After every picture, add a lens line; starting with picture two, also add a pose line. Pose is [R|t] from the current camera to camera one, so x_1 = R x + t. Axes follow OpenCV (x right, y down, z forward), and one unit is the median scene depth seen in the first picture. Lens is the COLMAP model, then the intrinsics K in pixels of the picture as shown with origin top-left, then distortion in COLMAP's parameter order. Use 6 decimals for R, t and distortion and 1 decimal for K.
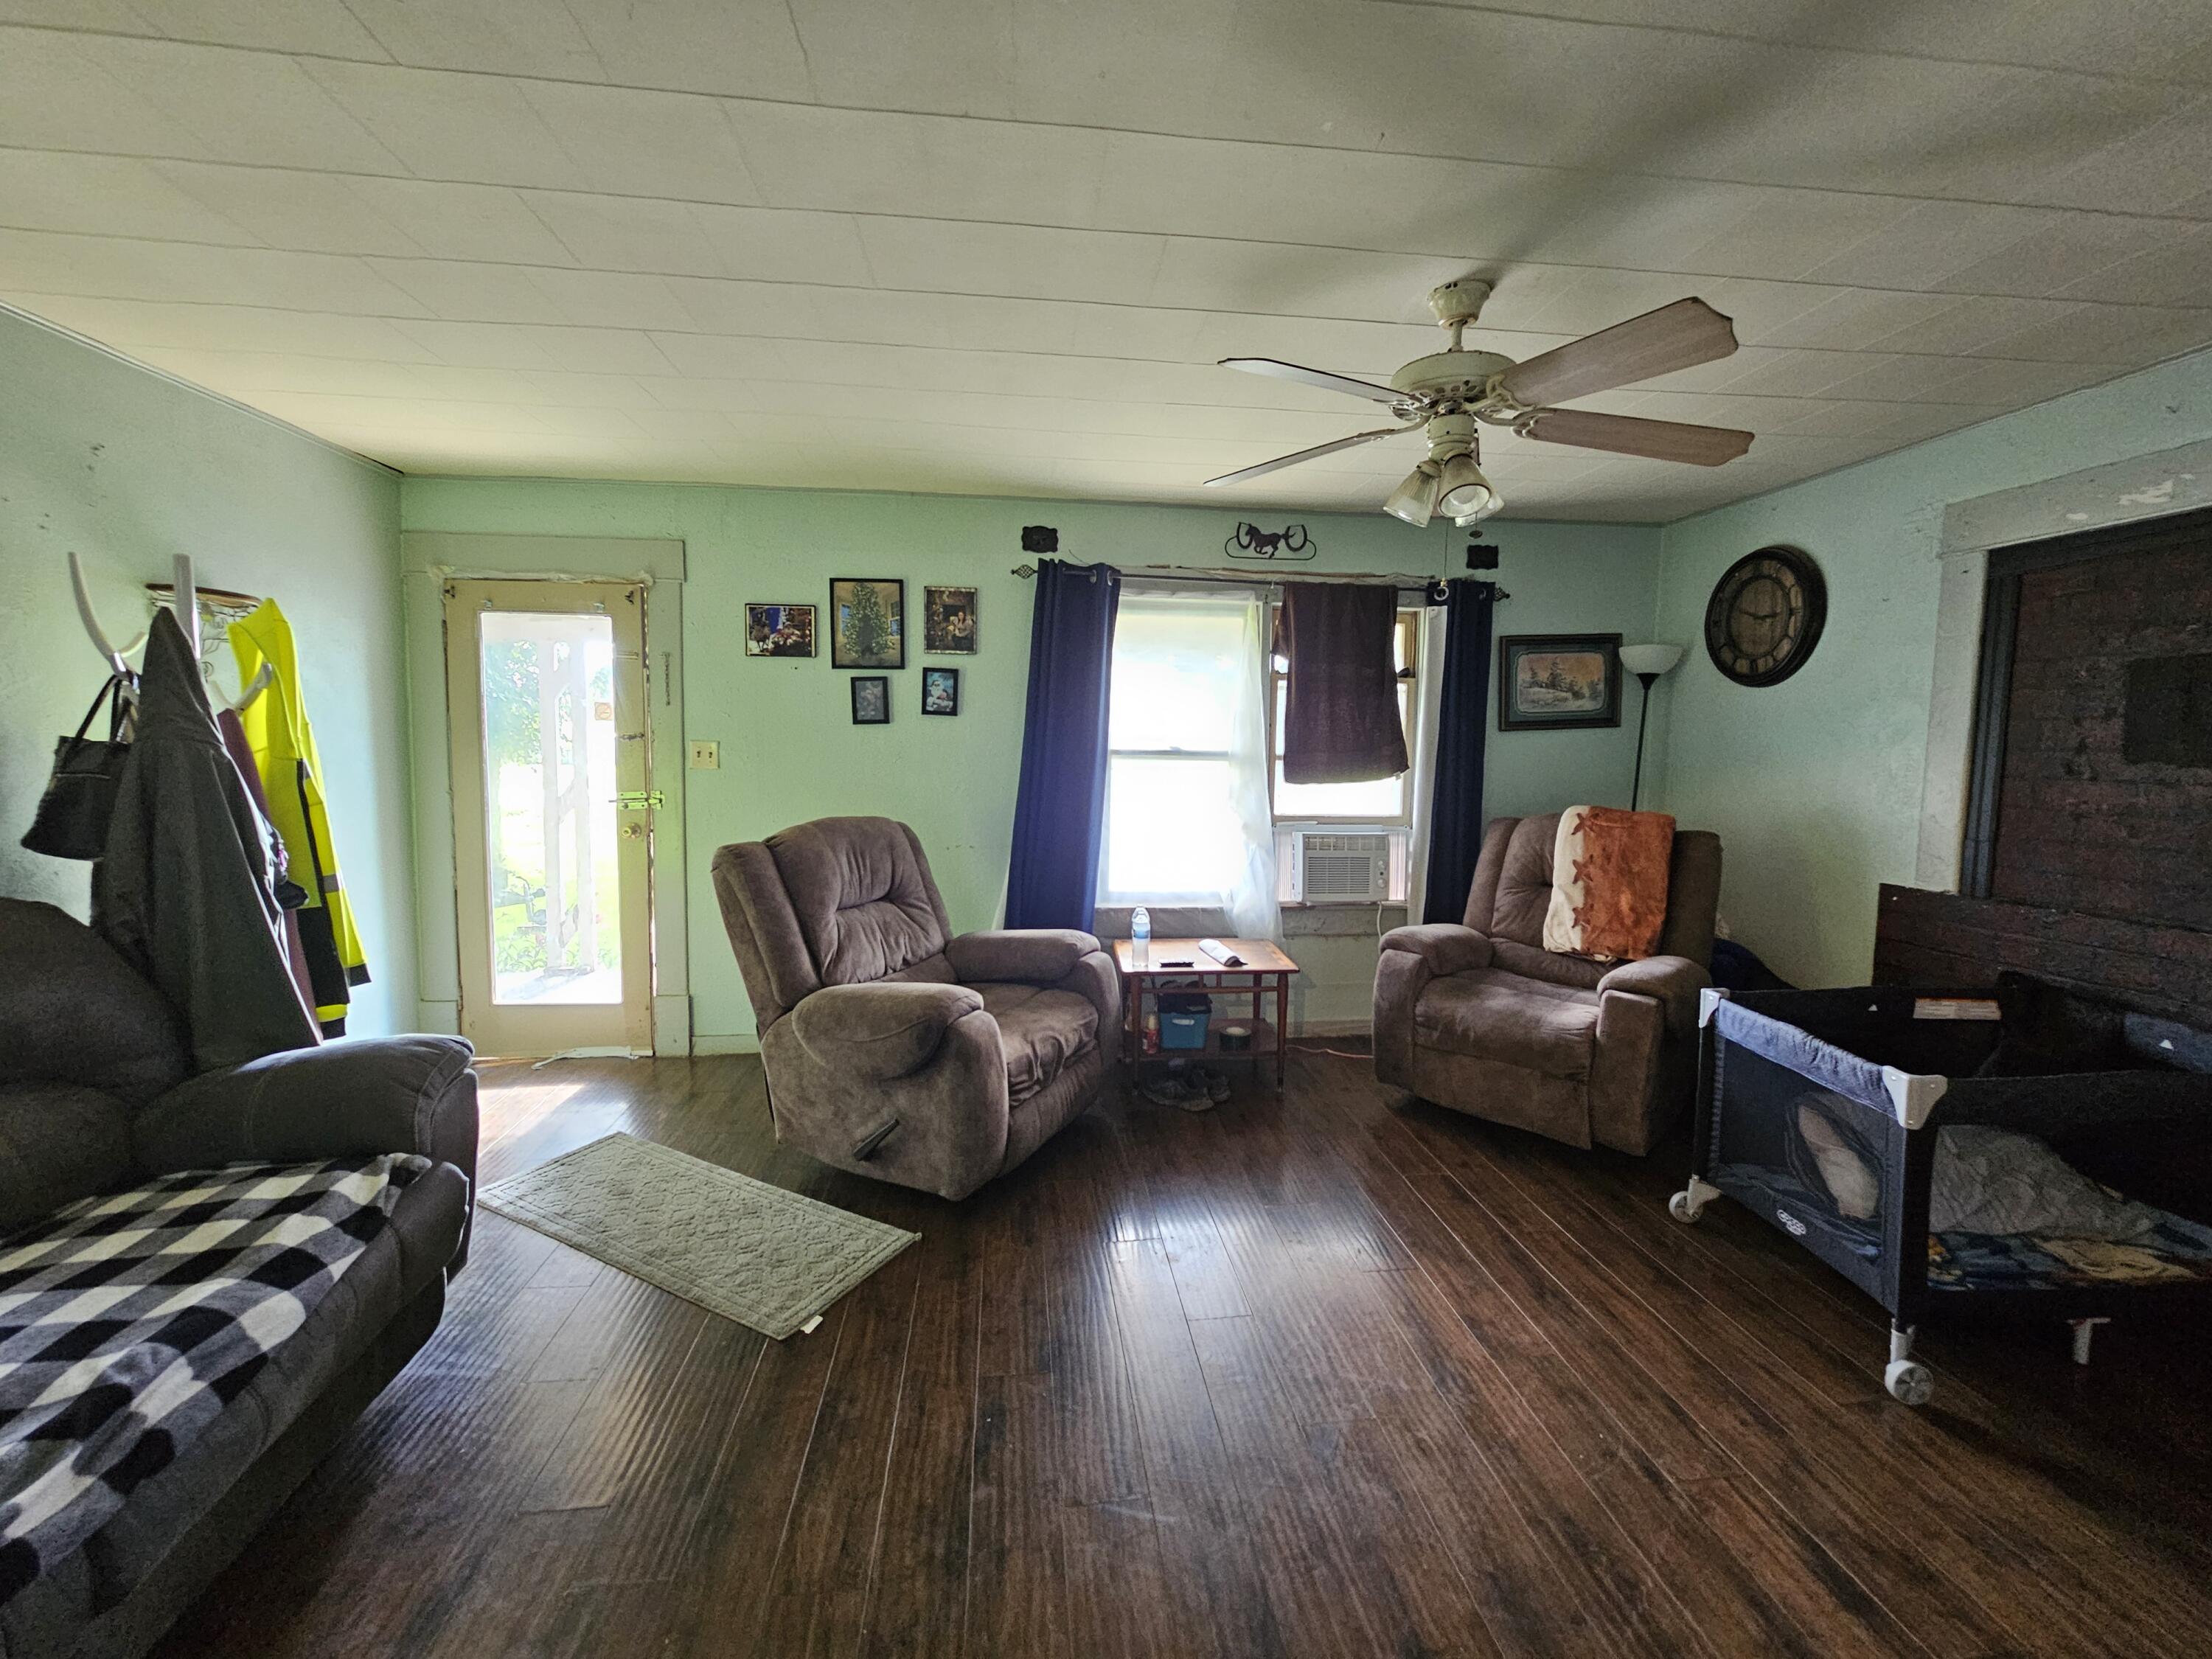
lens RADIAL K [[913.1, 0, 1115.4], [0, 913.1, 815.6], [0, 0, 1]] dist [-0.003637, 0.000073]
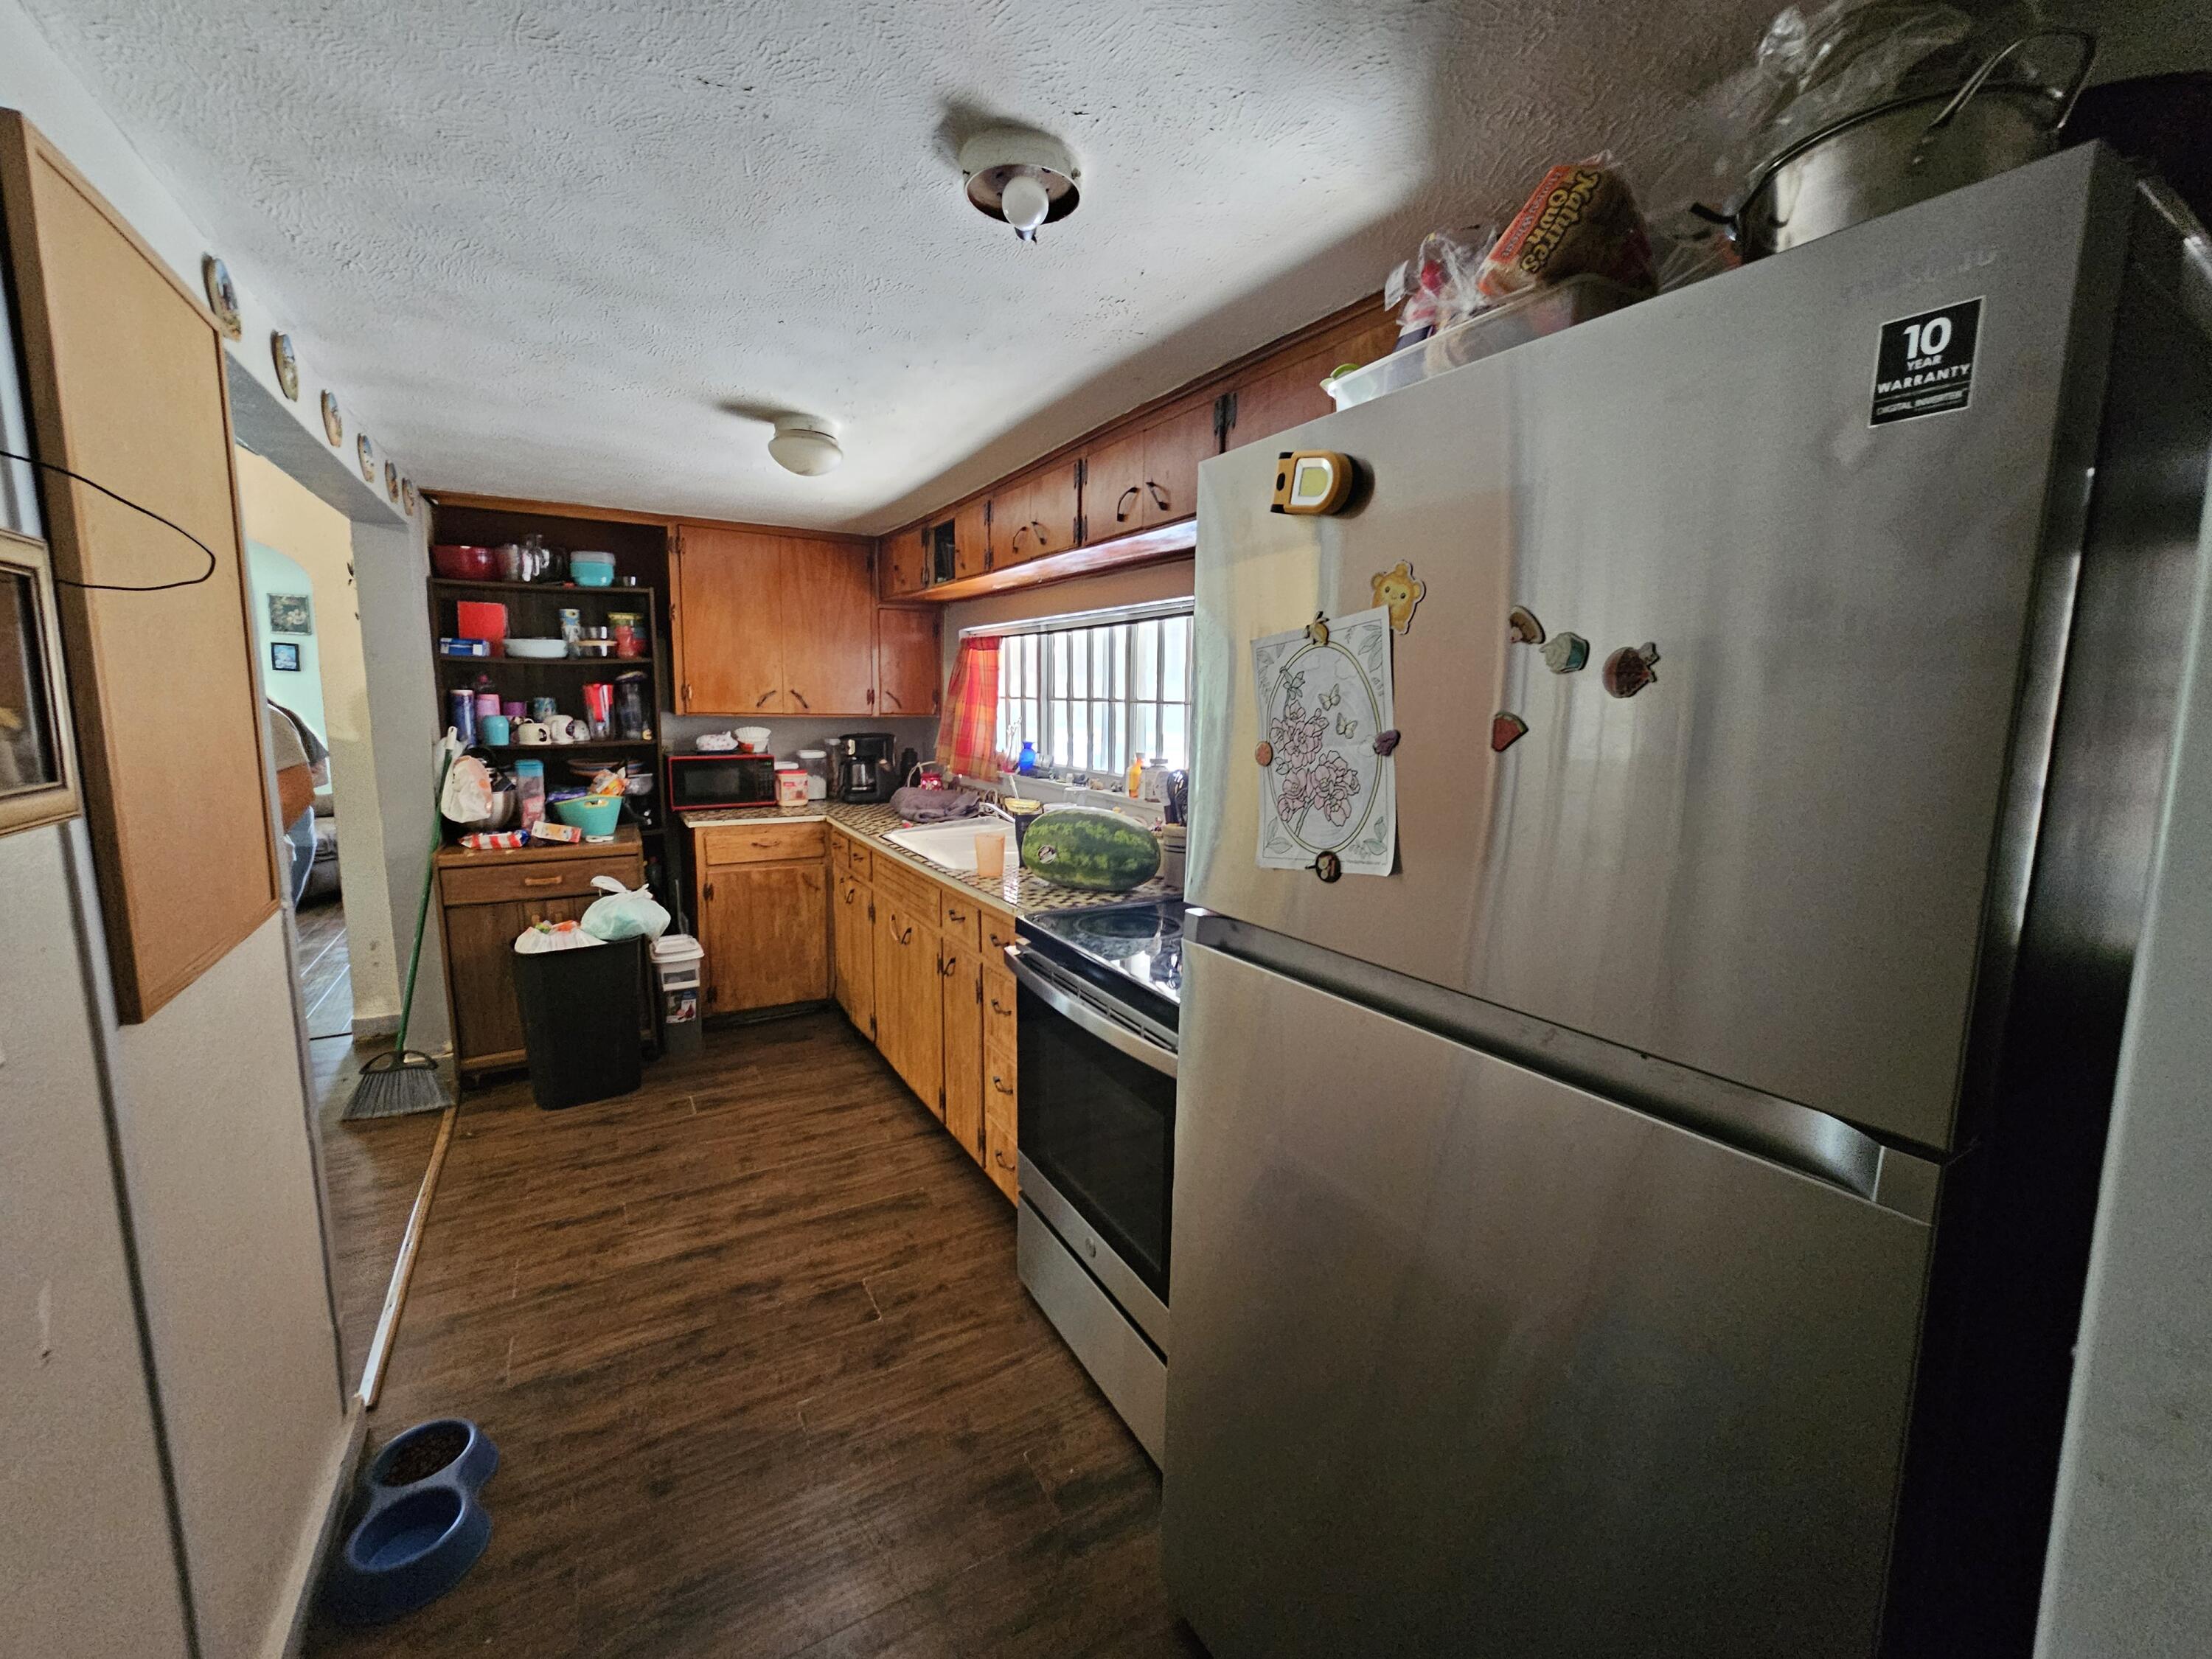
lens RADIAL K [[913.1, 0, 1151.5], [0, 913.1, 831.8], [0, 0, 1]] dist [-0.003637, 0.000073]
pose [[0.904995, -0.055239, 0.421821, 0.577937], [0.024286, 0.996625, 0.078408, 0.100214], [-0.424729, -0.060715, 0.903282, -1.323009]]
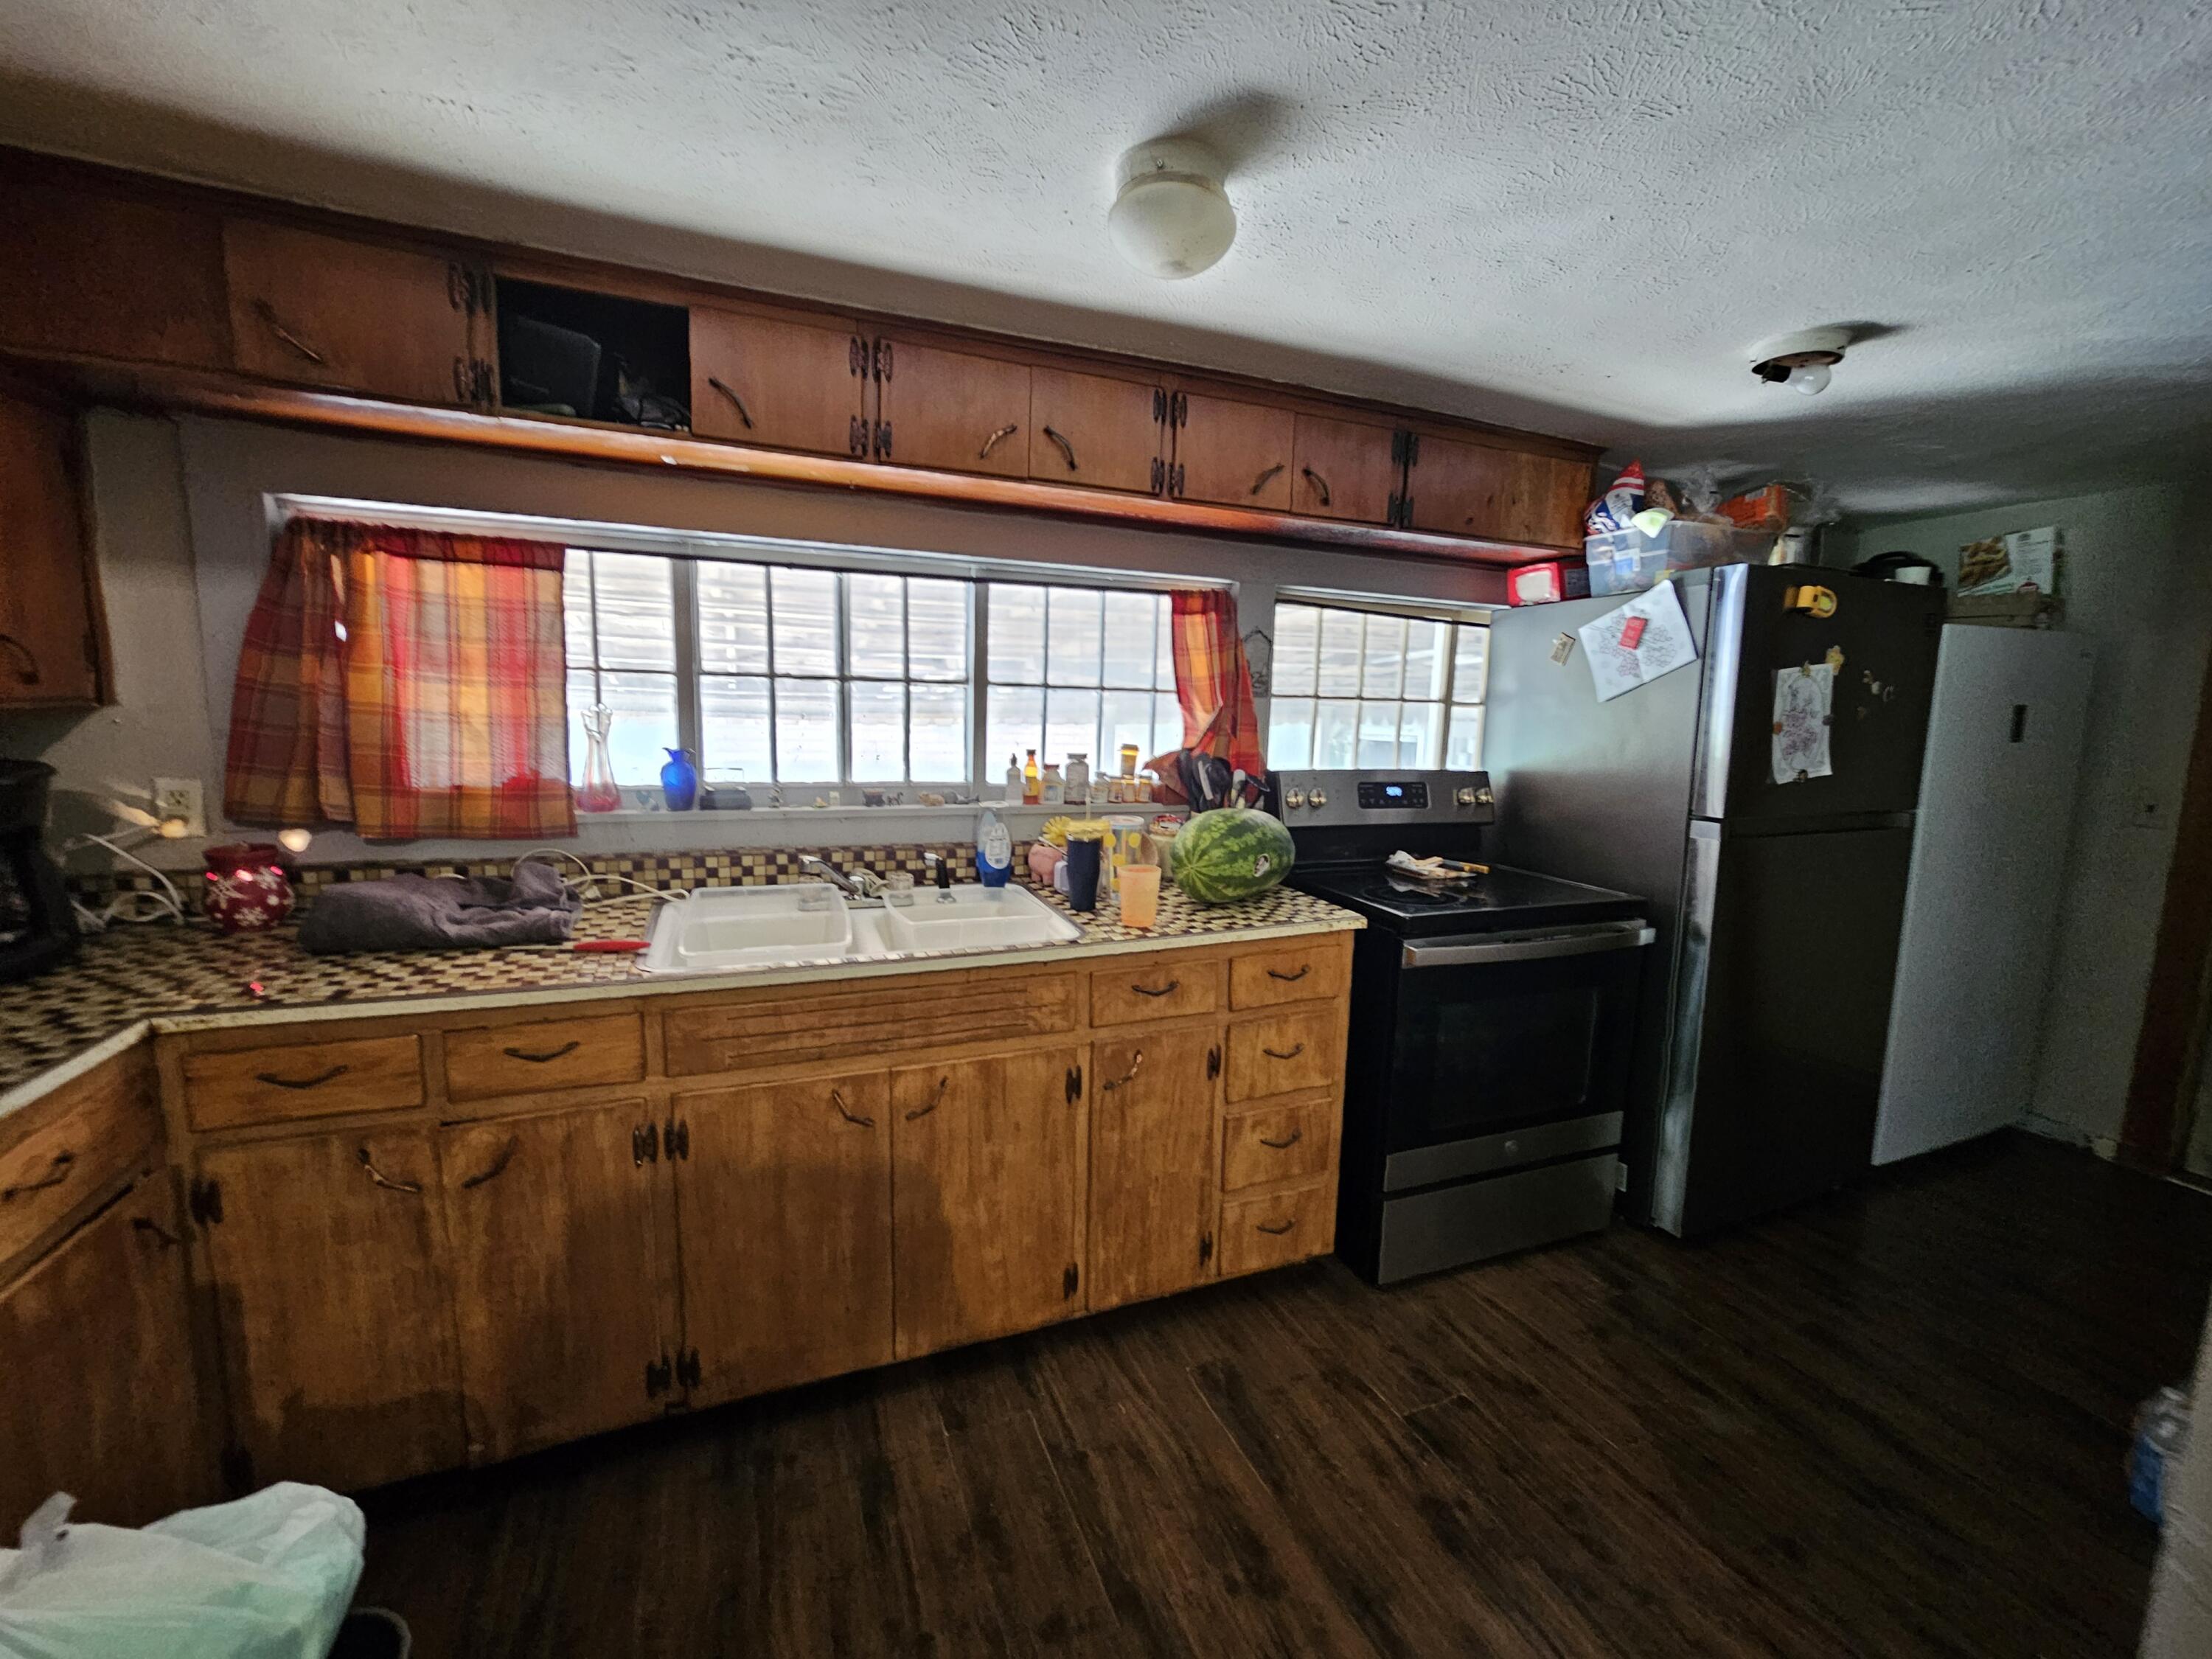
lens RADIAL K [[913.1, 0, 1119.2], [0, 913.1, 835.0], [0, 0, 1]] dist [-0.003637, 0.000073]
pose [[-0.267865, -0.153929, 0.951080, 0.254206], [0.046027, 0.983983, 0.172218, 0.041562], [-0.962356, 0.089907, -0.256490, -0.430082]]
